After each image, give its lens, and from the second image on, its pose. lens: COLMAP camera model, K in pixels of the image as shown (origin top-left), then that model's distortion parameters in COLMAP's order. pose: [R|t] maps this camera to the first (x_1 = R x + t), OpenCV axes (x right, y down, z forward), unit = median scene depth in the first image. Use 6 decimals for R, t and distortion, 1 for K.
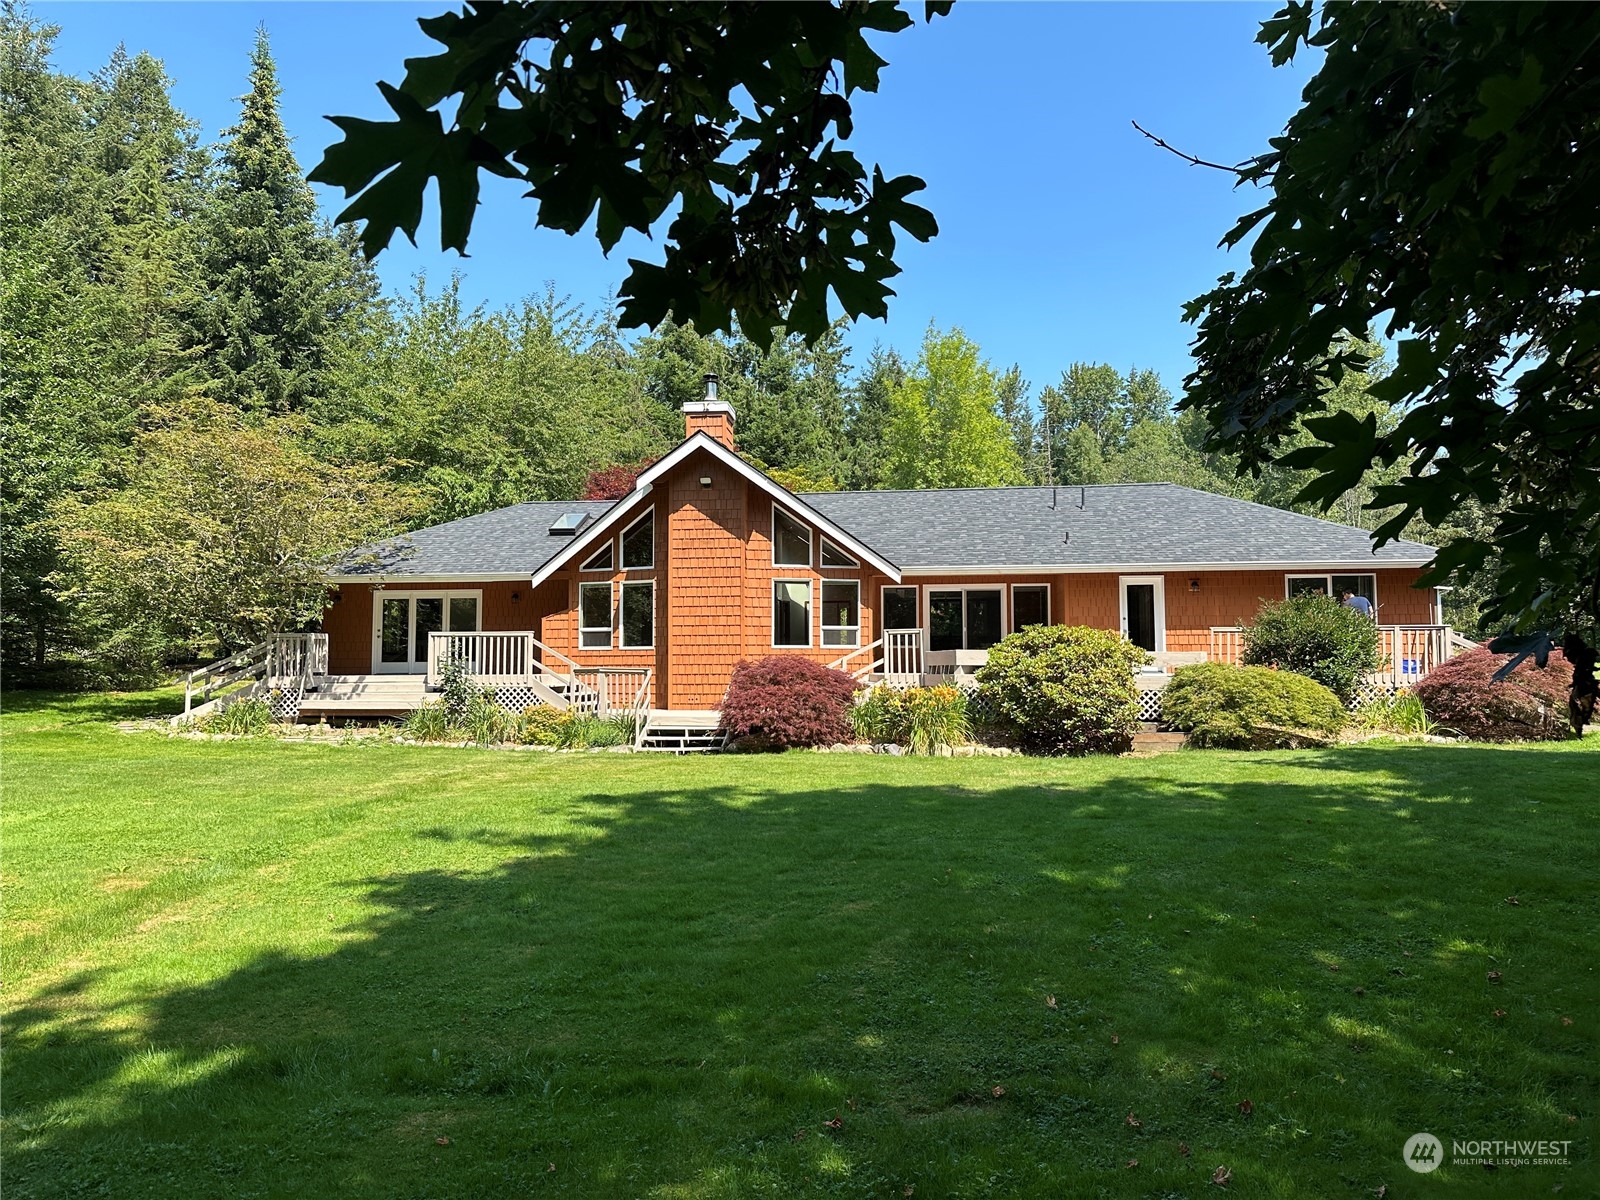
lens RADIAL K [[1112.0, 0, 812.4], [0, 1112.0, 598.6], [0, 0, 1]] dist [0.007999, -0.032148]
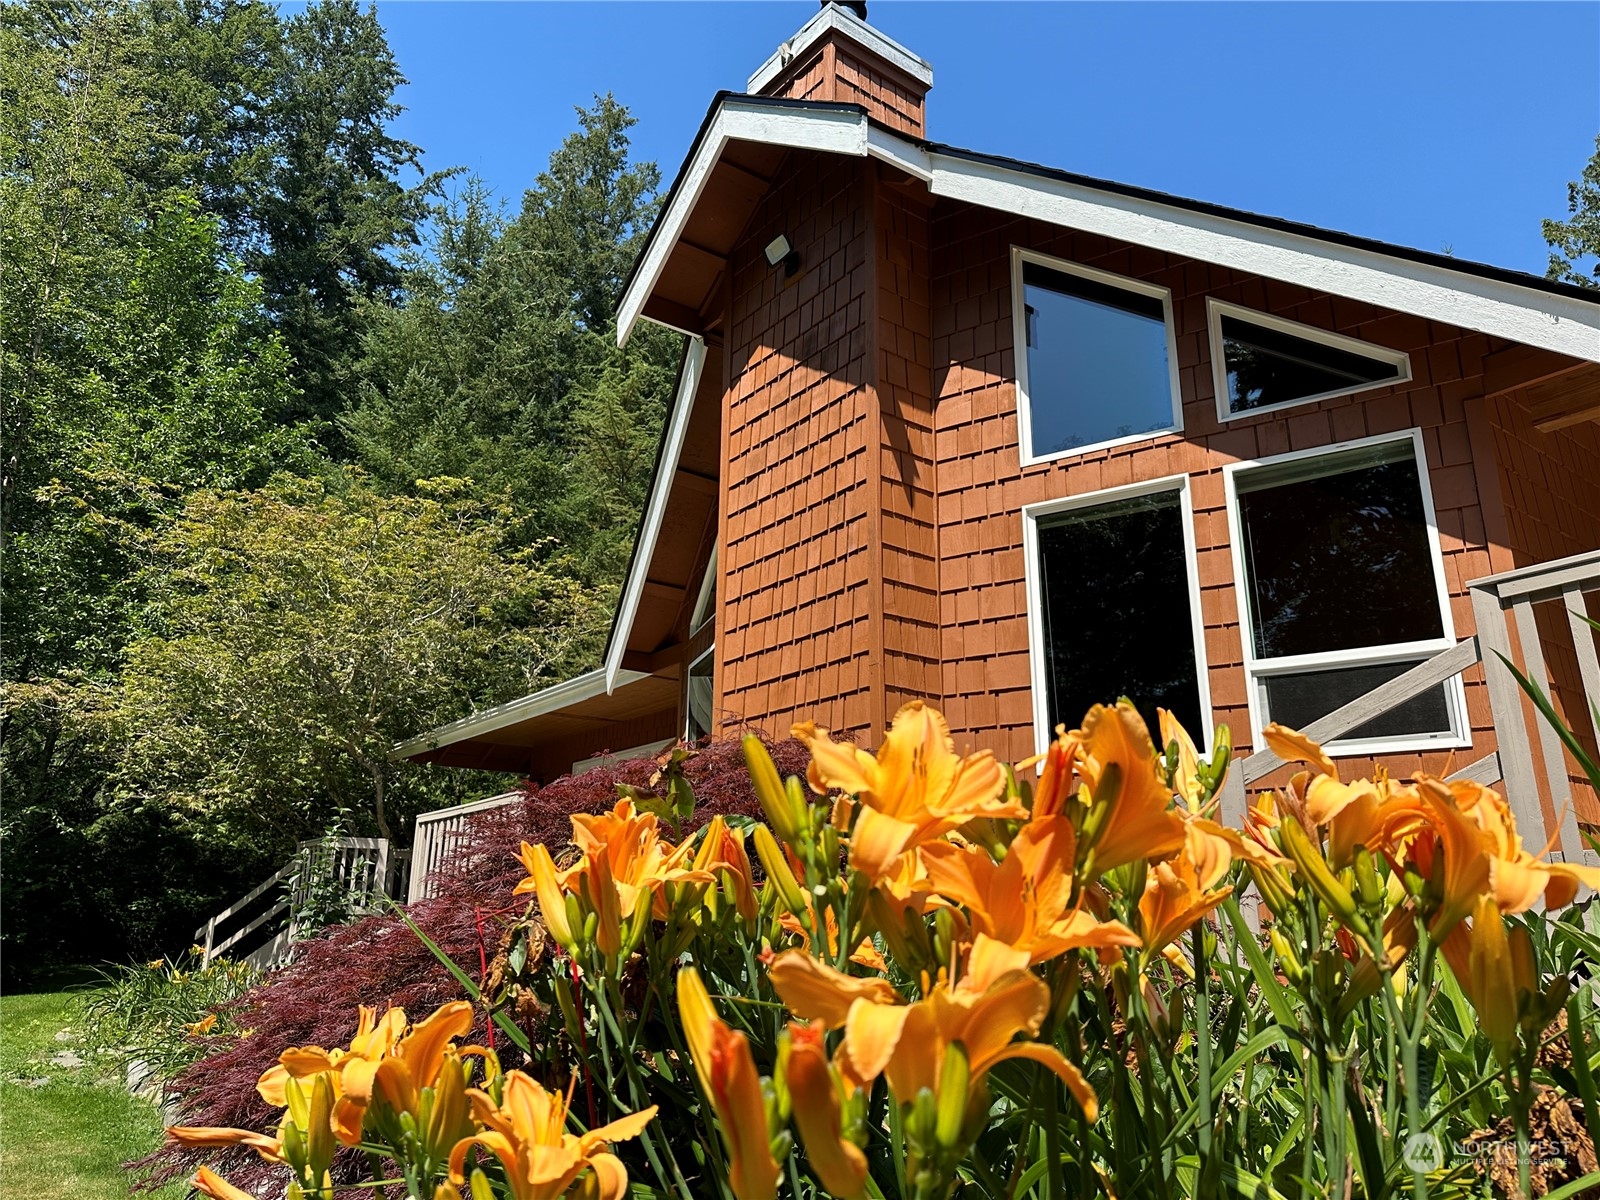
lens RADIAL K [[1152.4, 0, 796.6], [0, 1152.4, 601.8], [0, 0, 1]] dist [0.036802, 0.000183]
pose [[0.700869, -0.199593, -0.684796, 0.106645], [0.042252, 0.969984, -0.239471, 0.065317], [0.712038, 0.138904, 0.688264, 0.768828]]
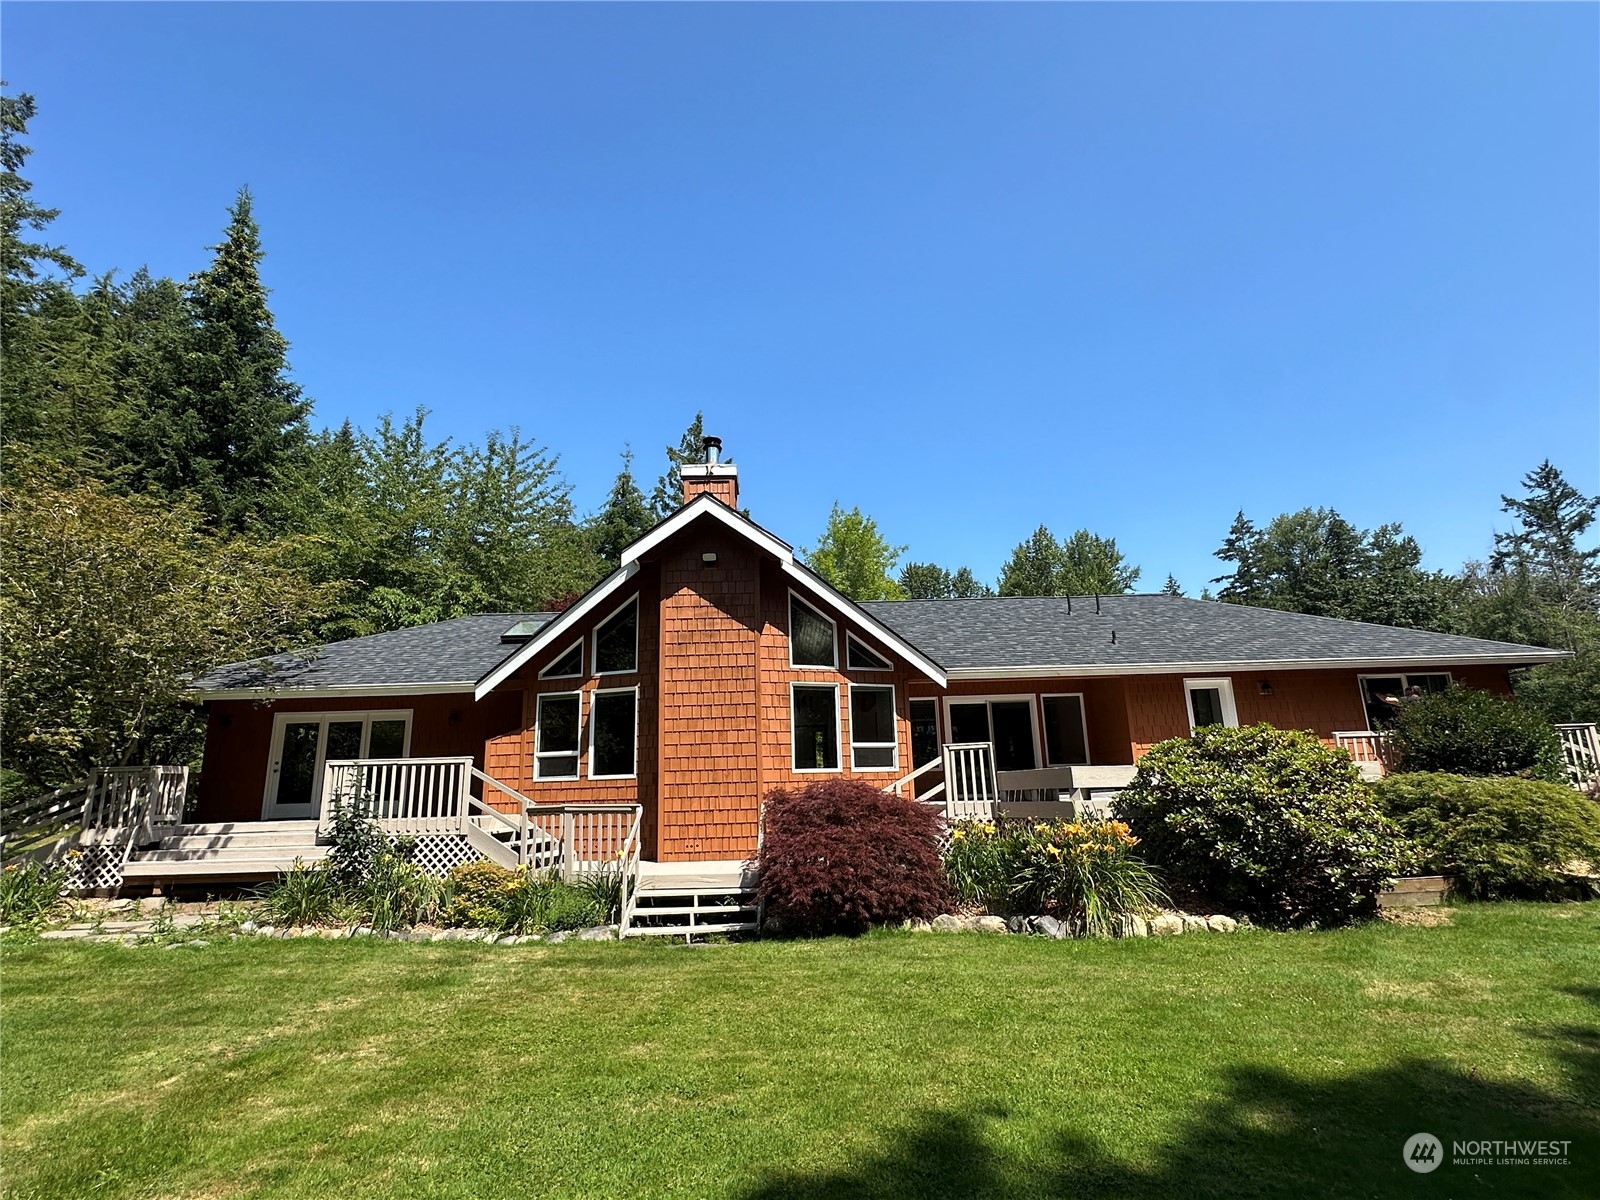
lens RADIAL K [[794.3, 0, 794.4], [0, 794.3, 597.8], [0, 0, 1]] dist [-0.015613, 0.004578]
pose [[0.992927, 0.003044, 0.118687, -0.099422], [0.018774, 0.983067, -0.182280, 0.025163], [-0.117232, 0.183219, 0.976057, 0.433572]]
